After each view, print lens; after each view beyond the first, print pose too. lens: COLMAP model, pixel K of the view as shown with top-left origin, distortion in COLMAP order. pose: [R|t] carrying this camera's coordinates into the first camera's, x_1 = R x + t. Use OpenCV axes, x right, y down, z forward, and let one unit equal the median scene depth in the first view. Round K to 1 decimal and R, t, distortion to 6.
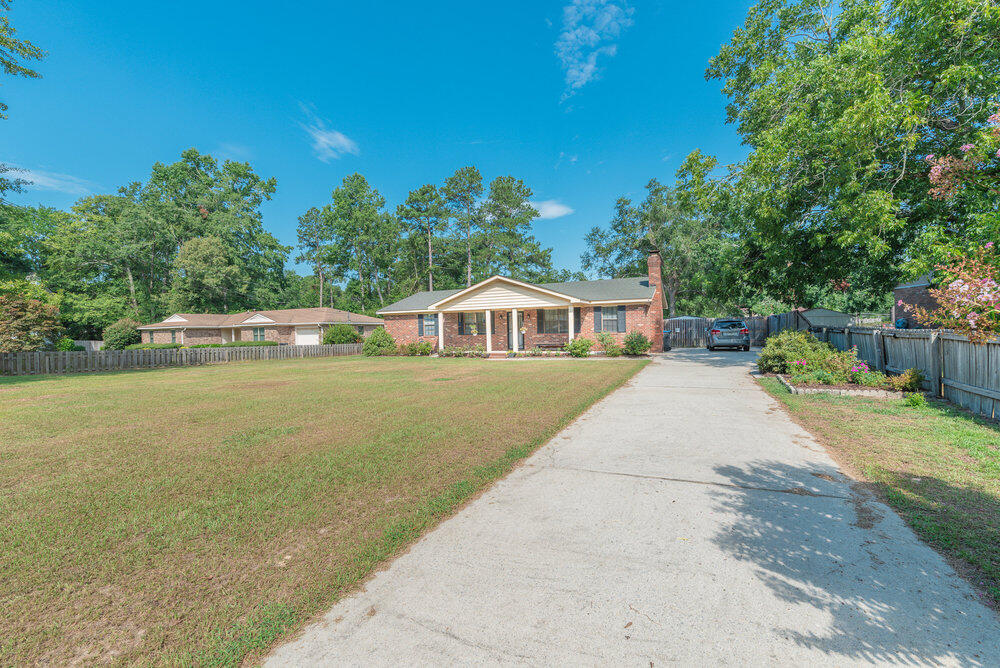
lens RADIAL K [[431.5, 0, 506.7], [0, 431.5, 334.5], [0, 0, 1]] dist [0.001149, 0.000259]
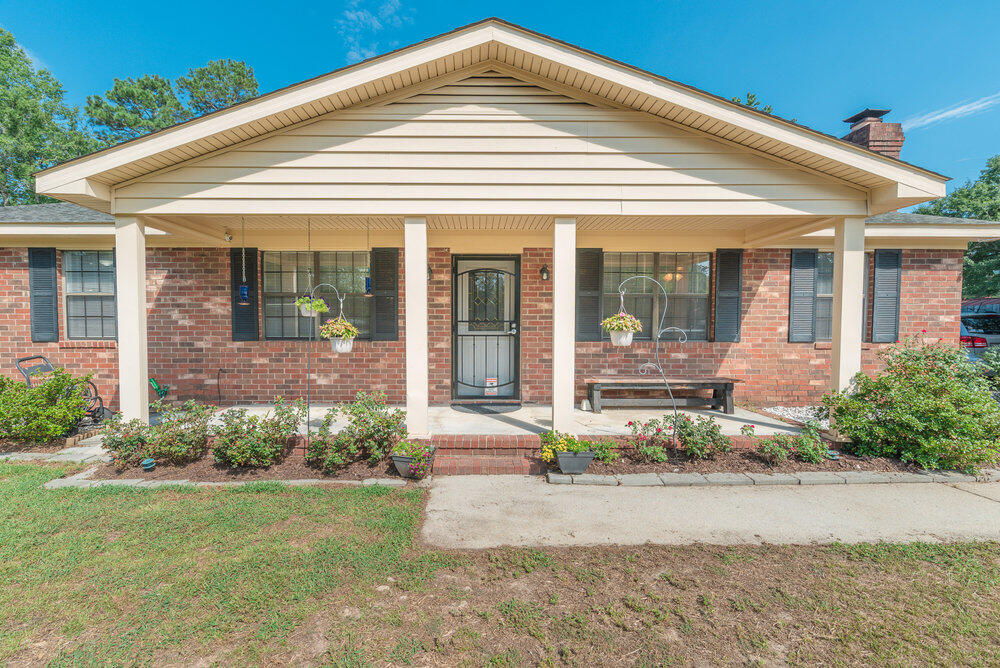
lens RADIAL K [[437.5, 0, 480.2], [0, 437.5, 339.1], [0, 0, 1]] dist [0.001684, 0.000284]
pose [[0.904144, 0.010437, 0.427101, -0.098813], [-0.017540, 0.999766, 0.012698, -0.005808], [-0.426869, -0.018972, 0.904115, 0.776880]]
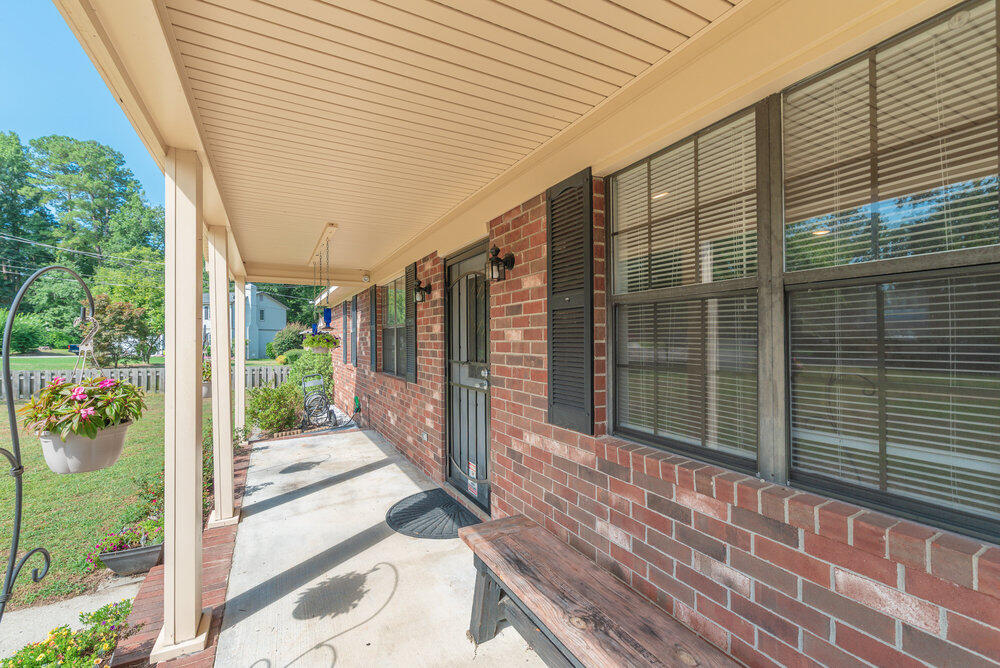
lens RADIAL K [[431.5, 0, 506.7], [0, 431.5, 334.5], [0, 0, 1]] dist [0.001149, 0.000259]
pose [[0.797765, 0.010401, -0.602879, 0.067415], [-0.015843, 0.999868, -0.003715, -0.018768], [0.602761, 0.012515, 0.797824, 0.872053]]
